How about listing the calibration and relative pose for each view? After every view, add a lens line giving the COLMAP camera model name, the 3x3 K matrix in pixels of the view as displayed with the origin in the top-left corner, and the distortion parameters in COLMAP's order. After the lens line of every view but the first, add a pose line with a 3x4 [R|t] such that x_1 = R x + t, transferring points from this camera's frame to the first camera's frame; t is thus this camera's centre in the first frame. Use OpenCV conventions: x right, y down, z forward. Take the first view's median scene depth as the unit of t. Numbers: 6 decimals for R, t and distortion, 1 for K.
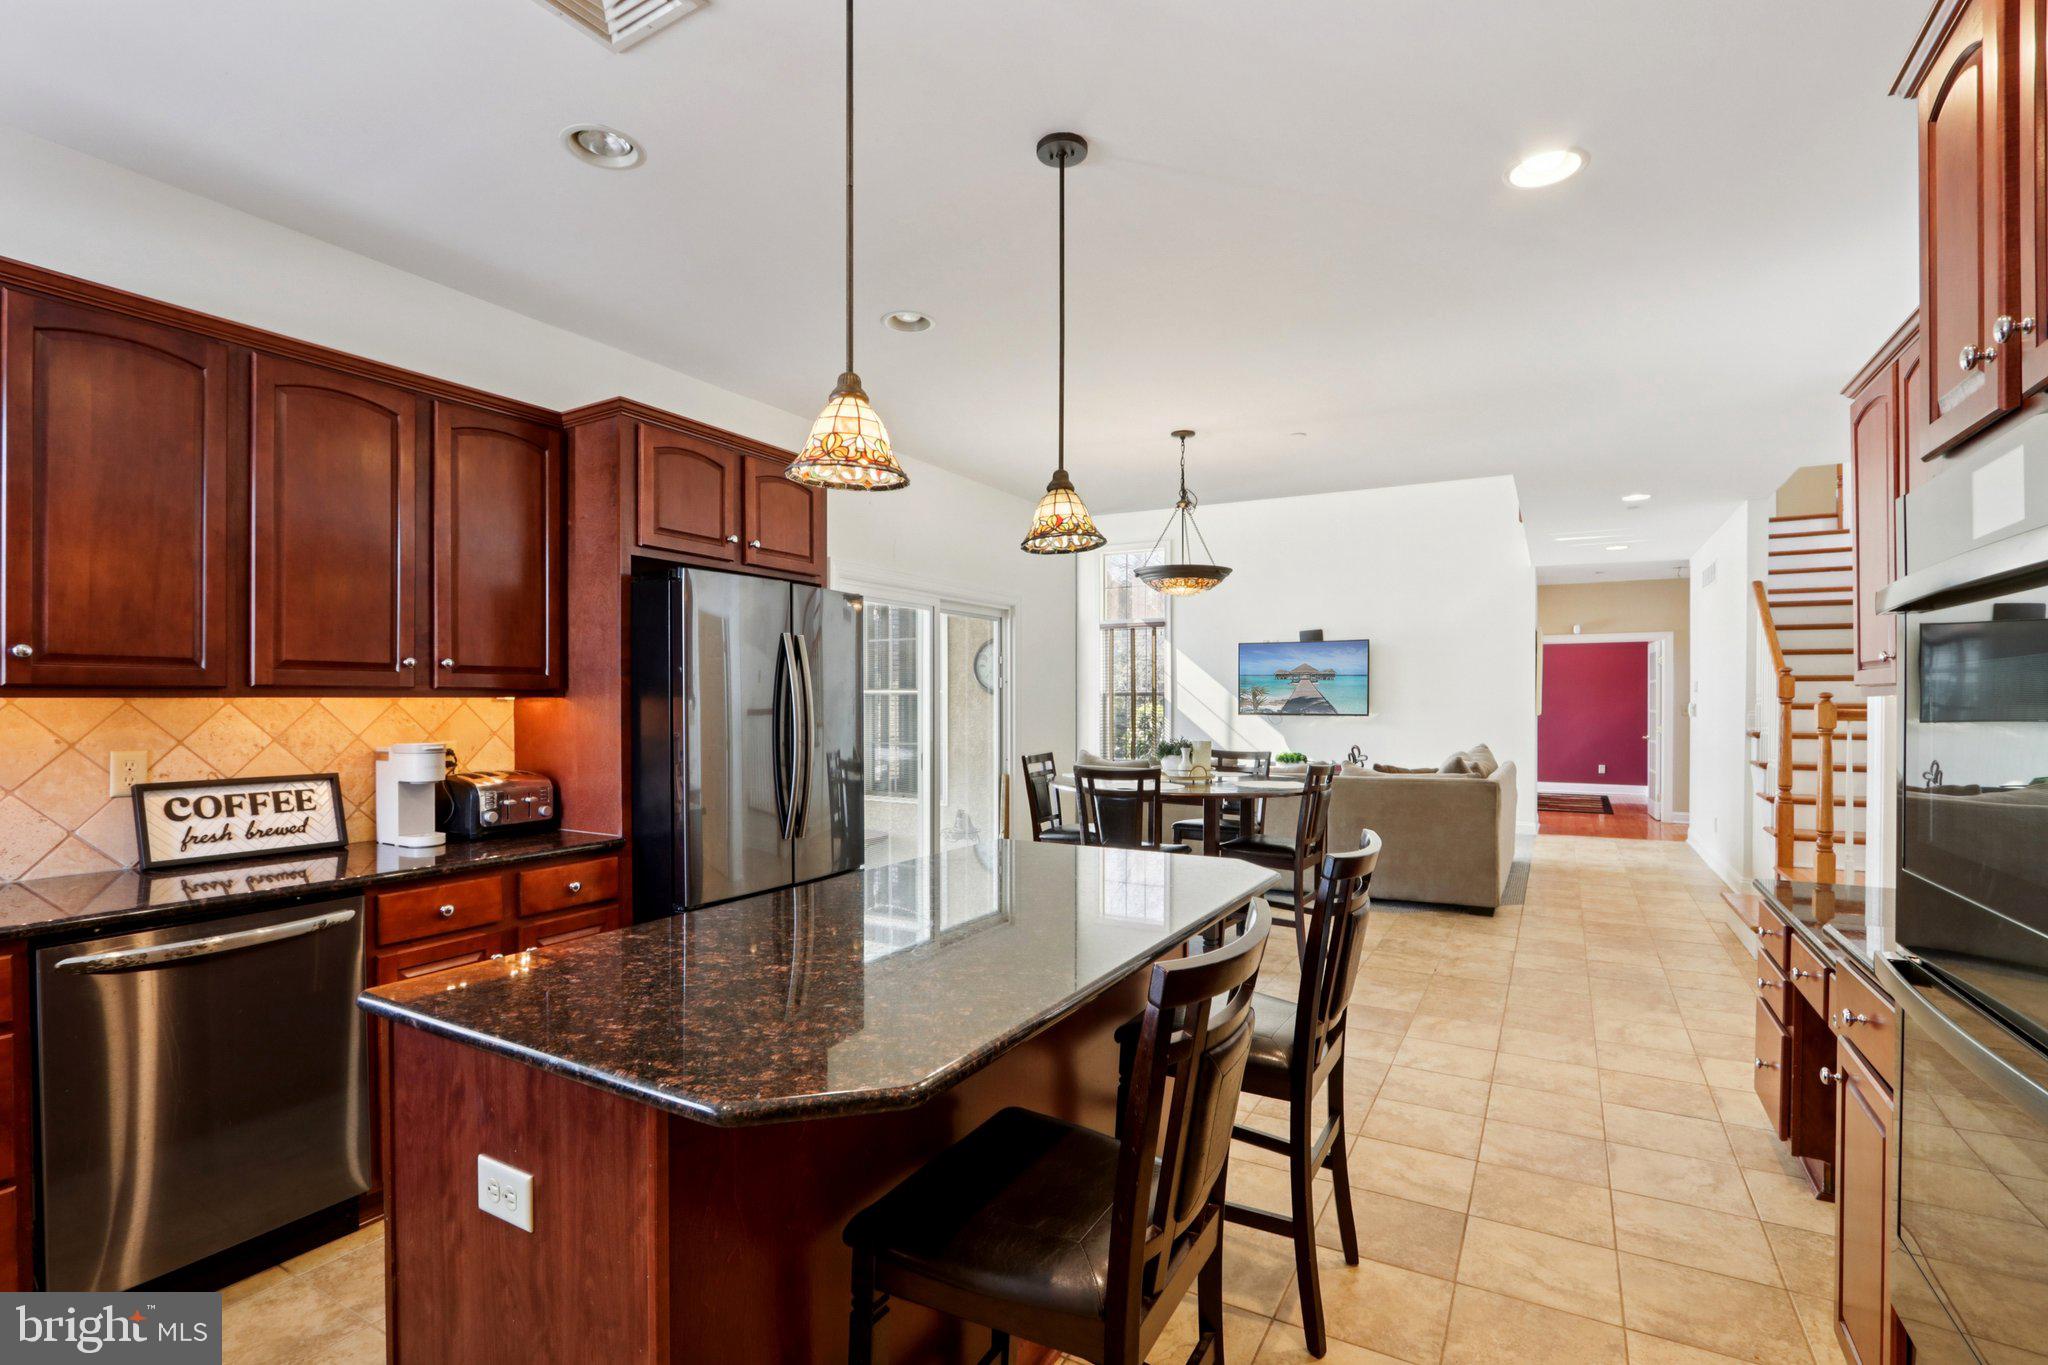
lens RADIAL K [[967.8, 0, 1016.6], [0, 967.8, 702.2], [0, 0, 1]] dist [-0.003638, -0.000609]
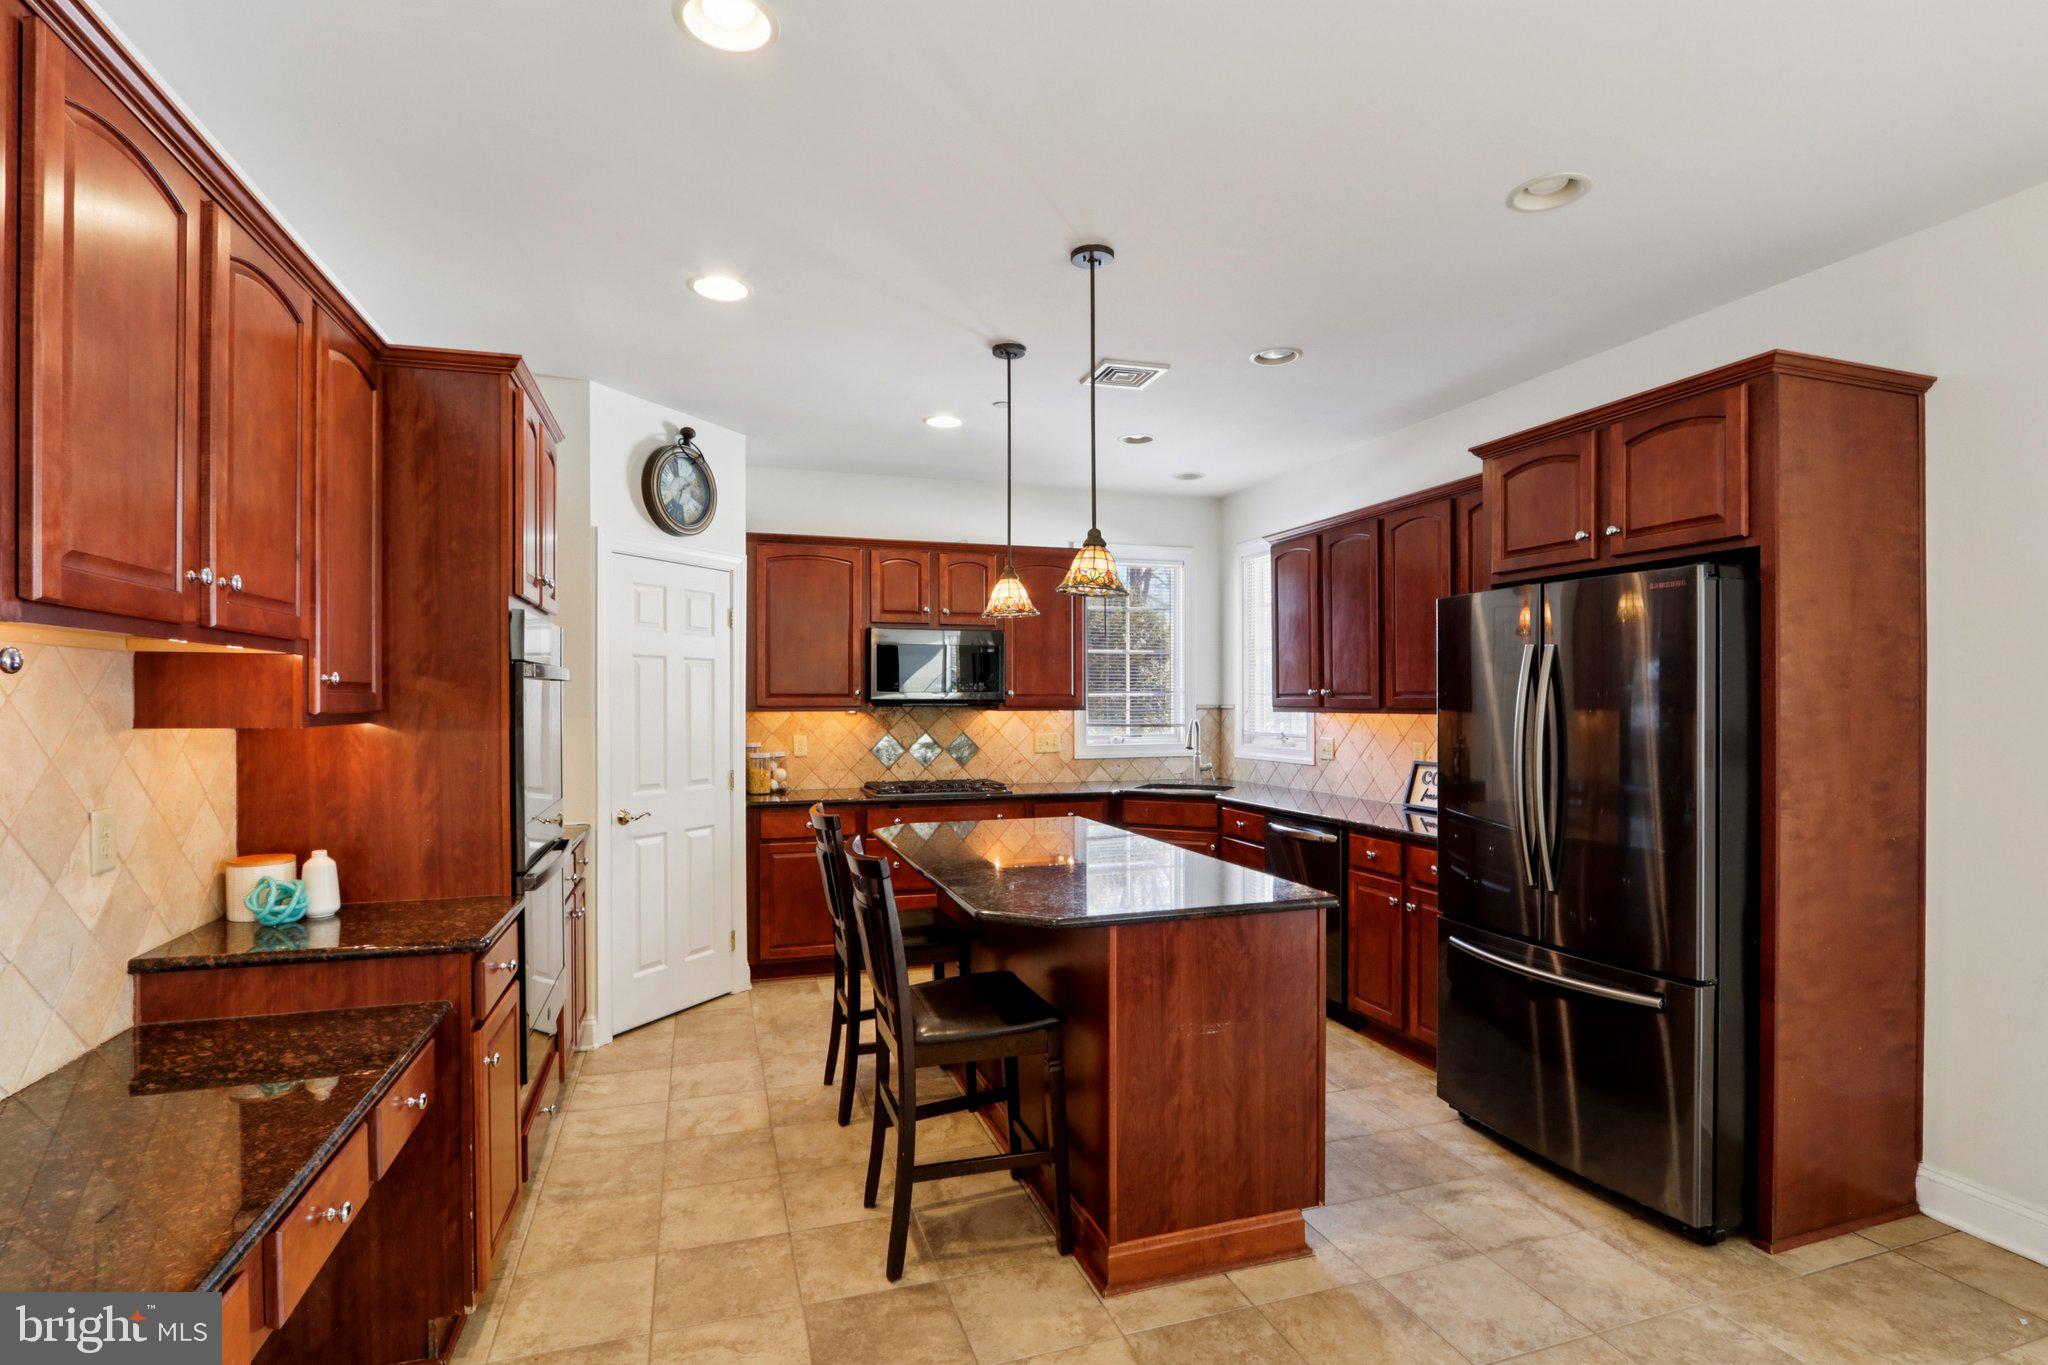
lens RADIAL K [[967.8, 0, 1016.6], [0, 967.8, 702.2], [0, 0, 1]] dist [-0.003638, -0.000609]
pose [[-0.677429, -0.000281, -0.735588, 0.909886], [0.001788, 0.999996, -0.002028, -0.023390], [0.735586, -0.002689, -0.677426, 1.610820]]
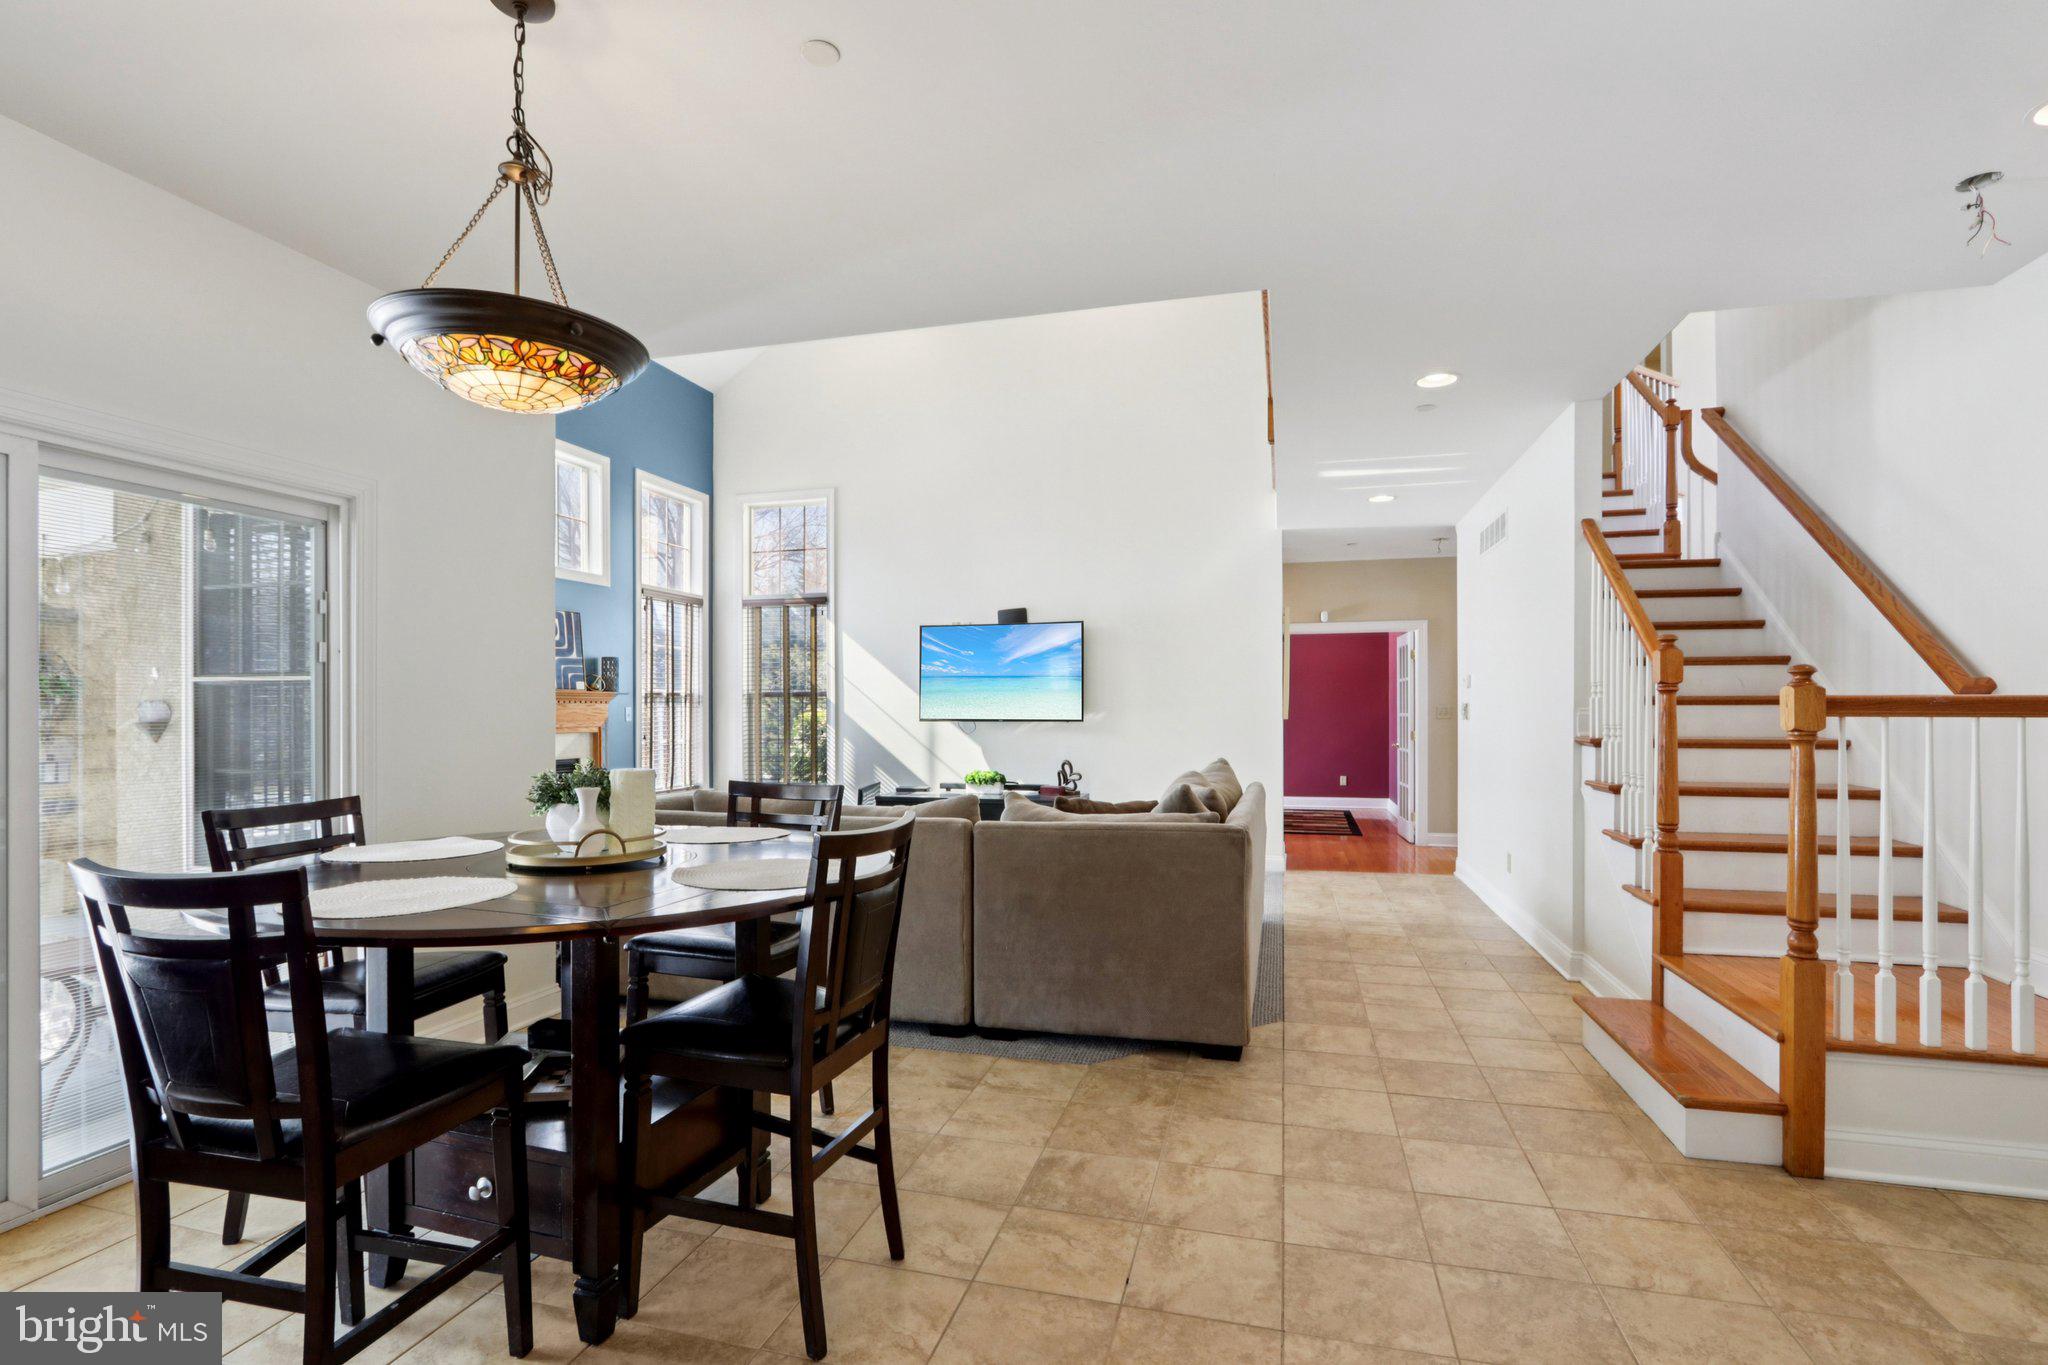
lens RADIAL K [[967.8, 0, 1016.6], [0, 967.8, 702.2], [0, 0, 1]] dist [-0.003638, -0.000609]
pose [[0.970953, 0.000095, 0.239269, 0.205969], [0.002695, 0.999932, -0.011333, 0.012061], [-0.239254, 0.011649, 0.970887, 0.429013]]
